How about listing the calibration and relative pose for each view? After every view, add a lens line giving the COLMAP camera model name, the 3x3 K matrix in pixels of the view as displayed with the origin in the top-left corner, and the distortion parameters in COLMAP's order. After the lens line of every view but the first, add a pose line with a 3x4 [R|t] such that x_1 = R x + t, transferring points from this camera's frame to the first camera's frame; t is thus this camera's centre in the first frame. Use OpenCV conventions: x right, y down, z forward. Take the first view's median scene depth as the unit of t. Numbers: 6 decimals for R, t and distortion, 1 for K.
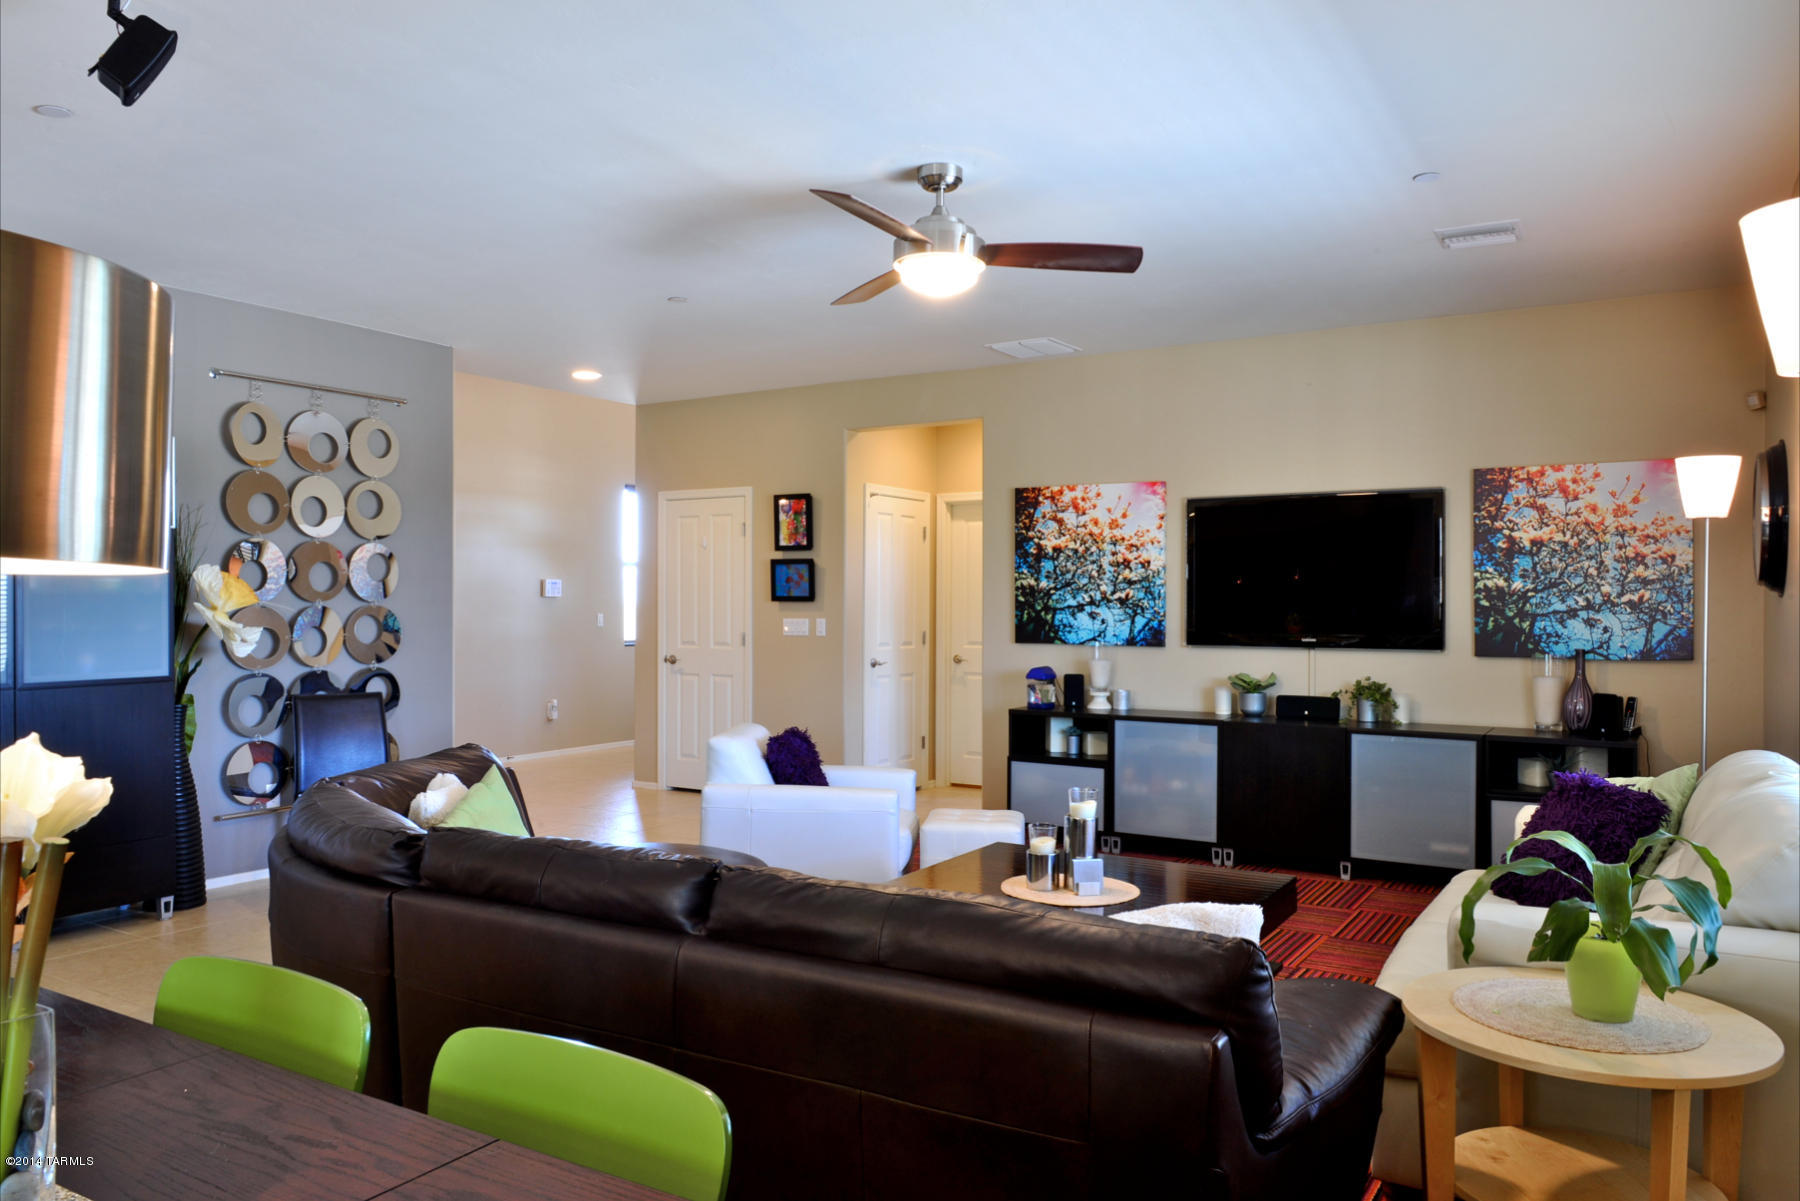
lens RADIAL K [[1240.9, 0, 897.6], [0, 1240.9, 601.4], [0, 0, 1]] dist [-0.003100, -0.007198]
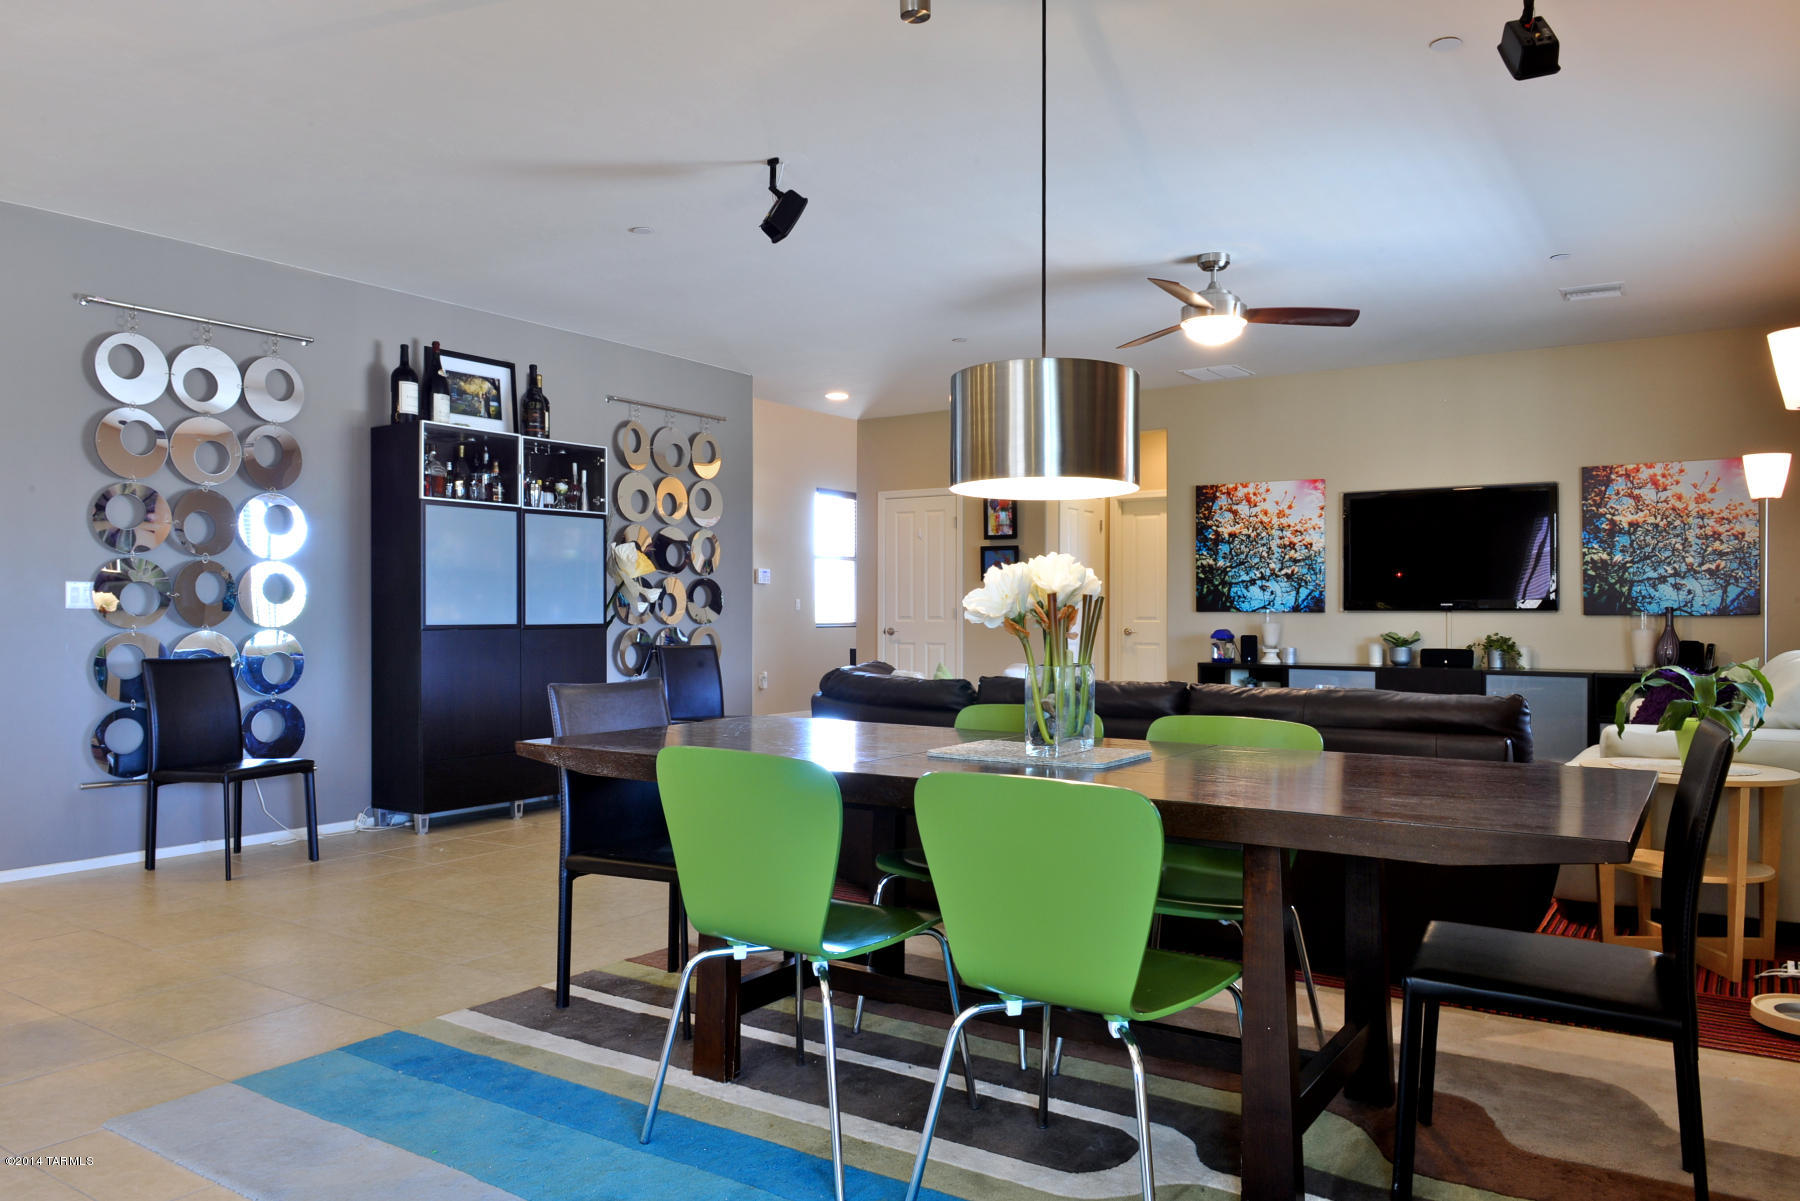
lens RADIAL K [[1240.9, 0, 903.7], [0, 1240.9, 598.5], [0, 0, 1]] dist [-0.003100, -0.007198]
pose [[0.999212, -0.000960, -0.039669, -0.179470], [0.000544, 0.999945, -0.010502, 0.040876], [0.039676, 0.010472, 0.999158, -0.294343]]
